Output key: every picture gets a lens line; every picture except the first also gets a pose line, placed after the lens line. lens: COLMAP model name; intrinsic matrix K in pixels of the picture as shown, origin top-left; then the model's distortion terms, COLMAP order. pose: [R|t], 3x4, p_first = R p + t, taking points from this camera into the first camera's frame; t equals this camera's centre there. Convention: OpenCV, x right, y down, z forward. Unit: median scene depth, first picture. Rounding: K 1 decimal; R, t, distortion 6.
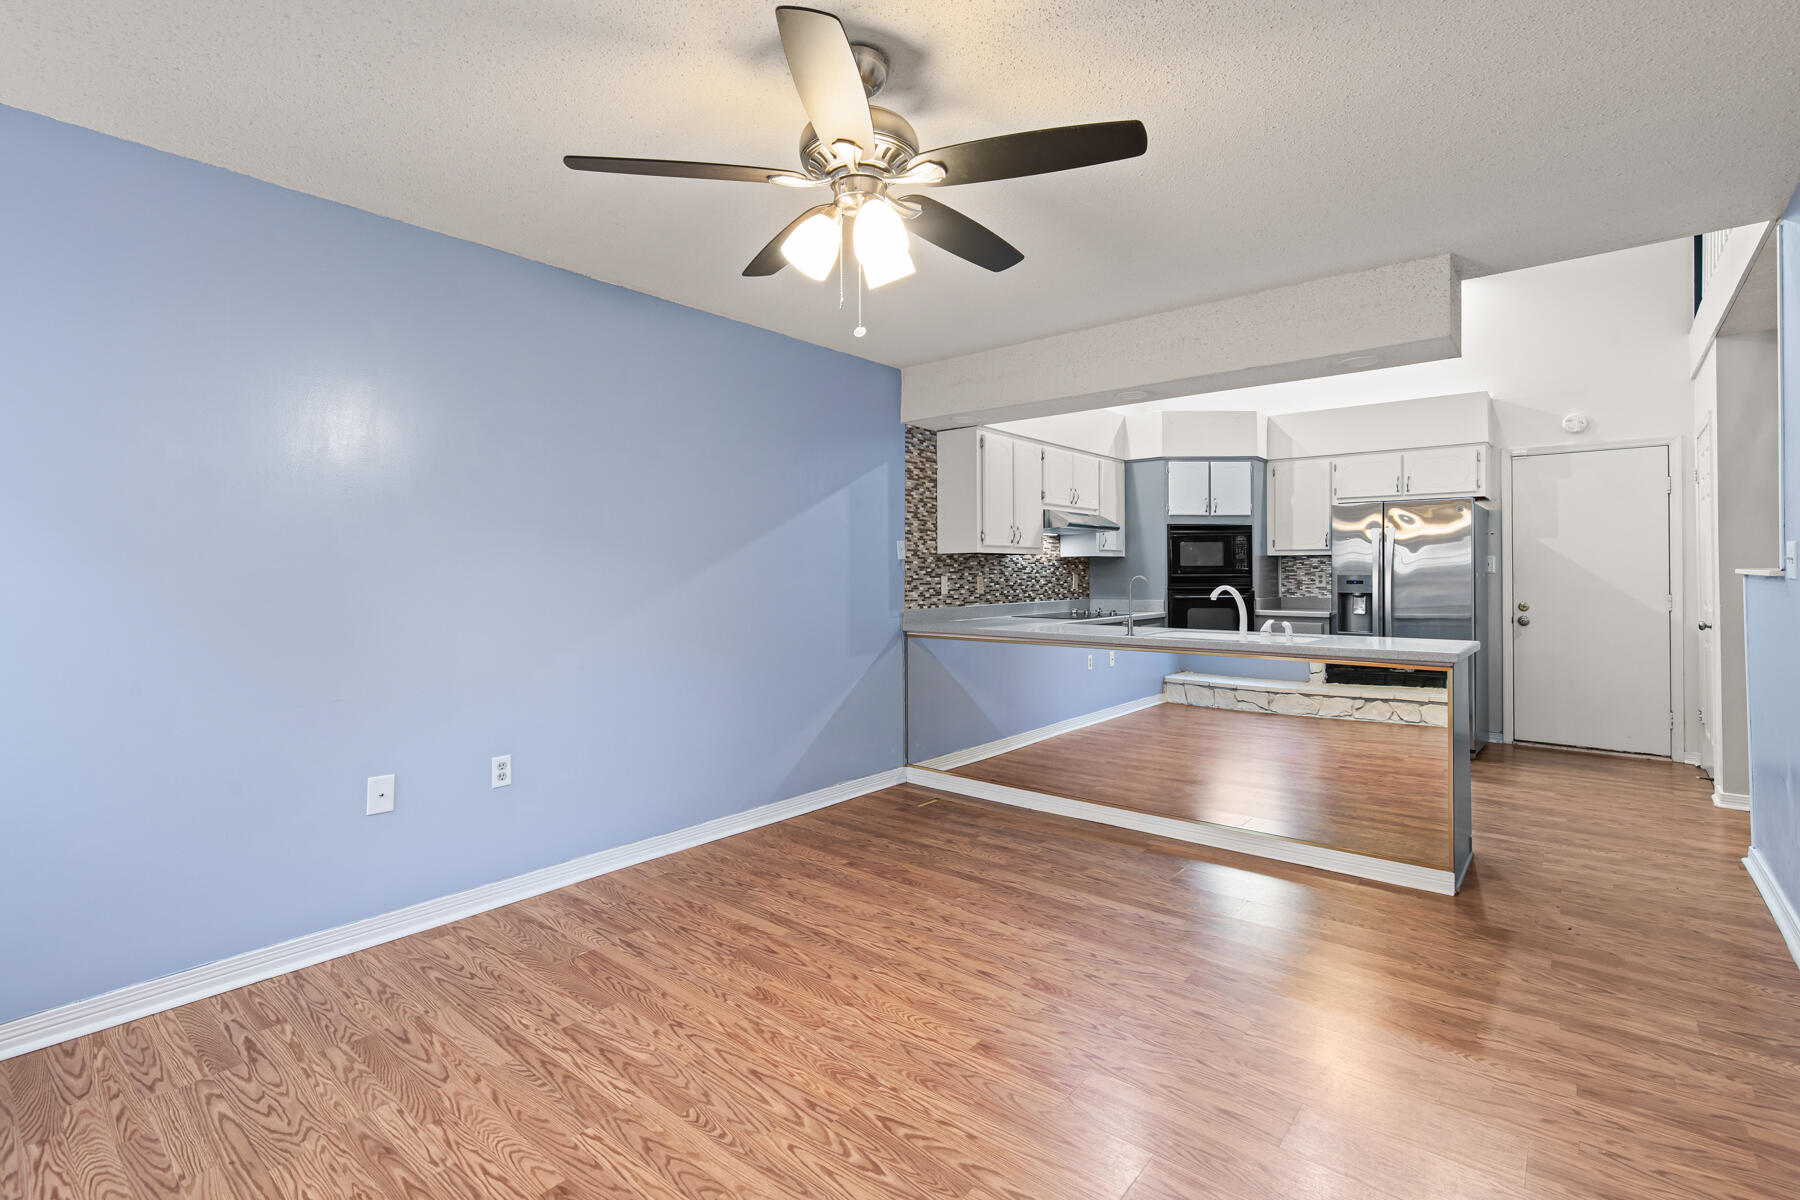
lens RADIAL K [[824.7, 0, 909.3], [0, 824.7, 606.7], [0, 0, 1]] dist [0.008535, -0.001318]
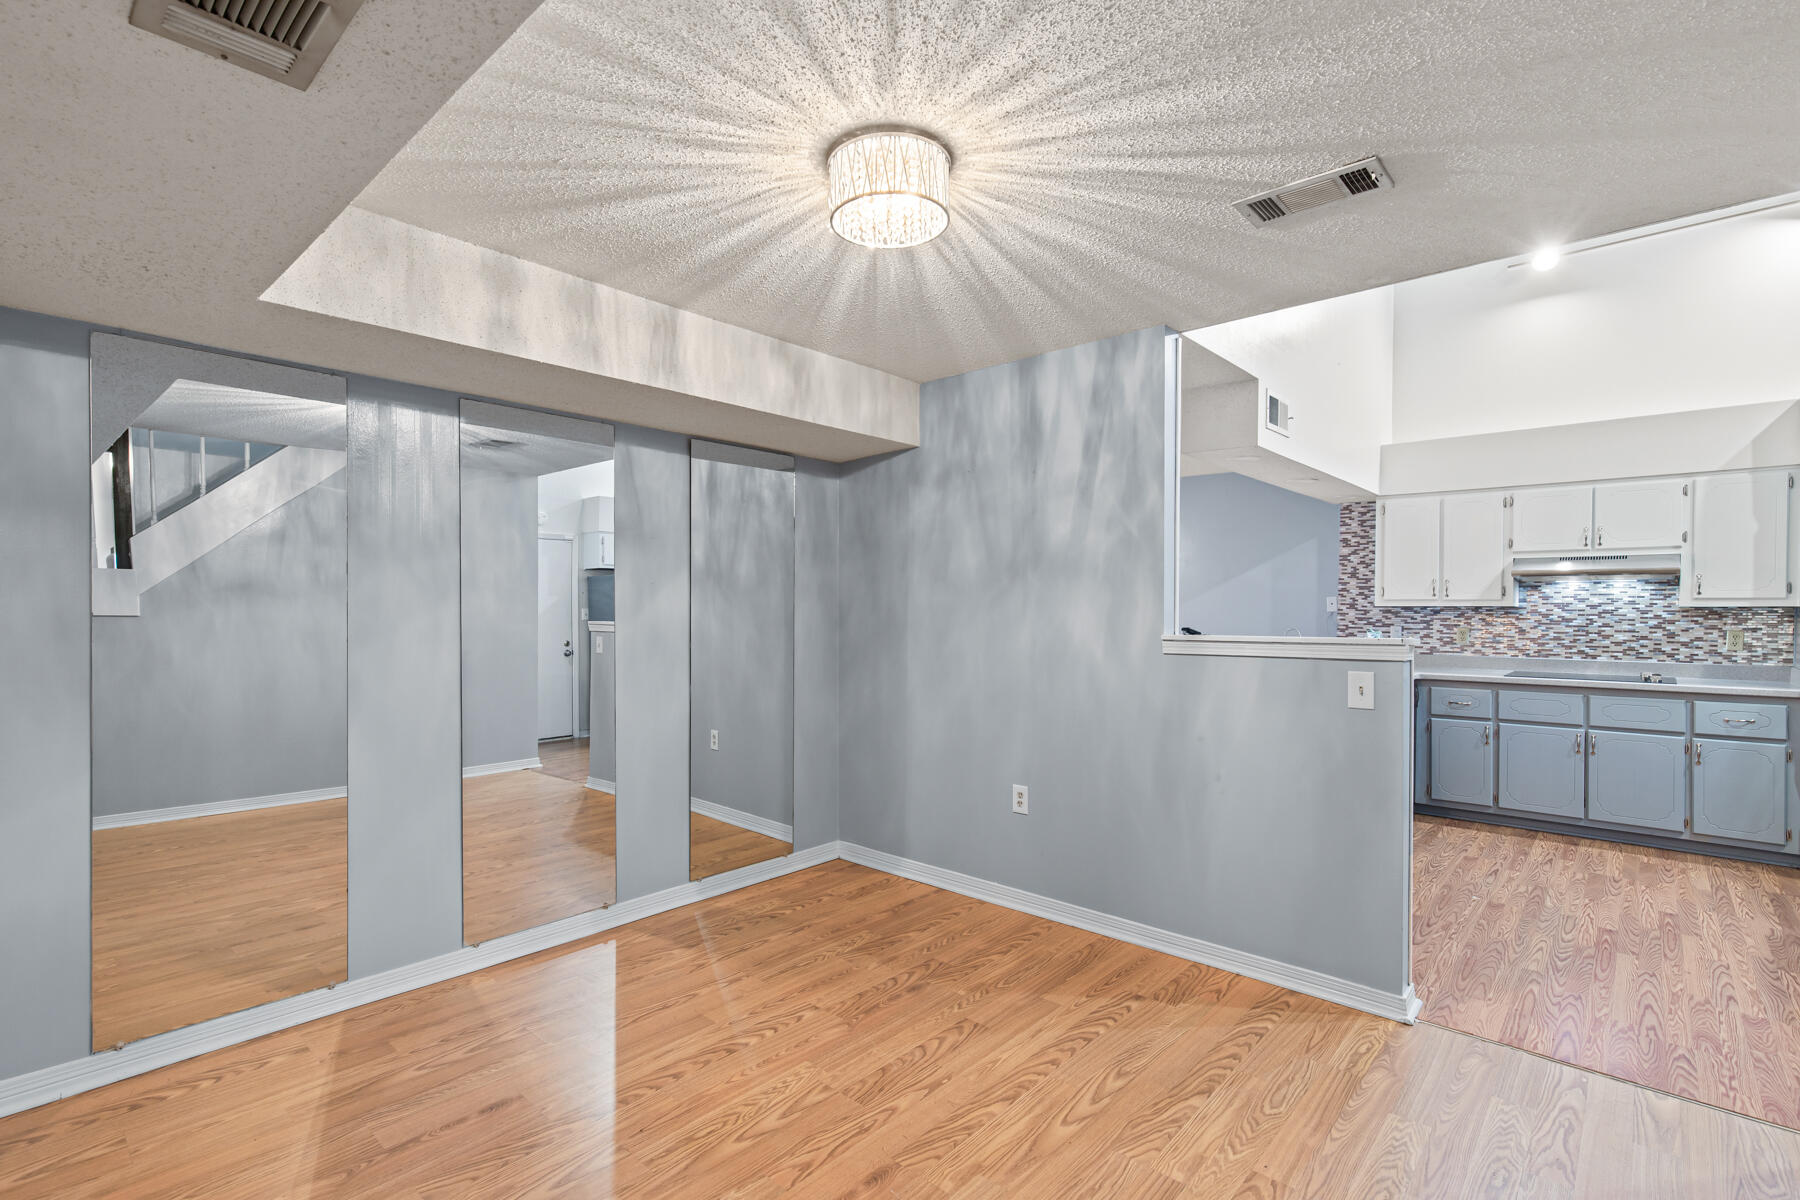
lens RADIAL K [[824.7, 0, 909.3], [0, 824.7, 606.7], [0, 0, 1]] dist [0.008535, -0.001318]
pose [[-0.032007, 0.006747, -0.999465, 1.238246], [-0.038974, 0.999208, 0.007994, -0.048444], [0.998728, 0.039209, -0.031718, 0.381465]]
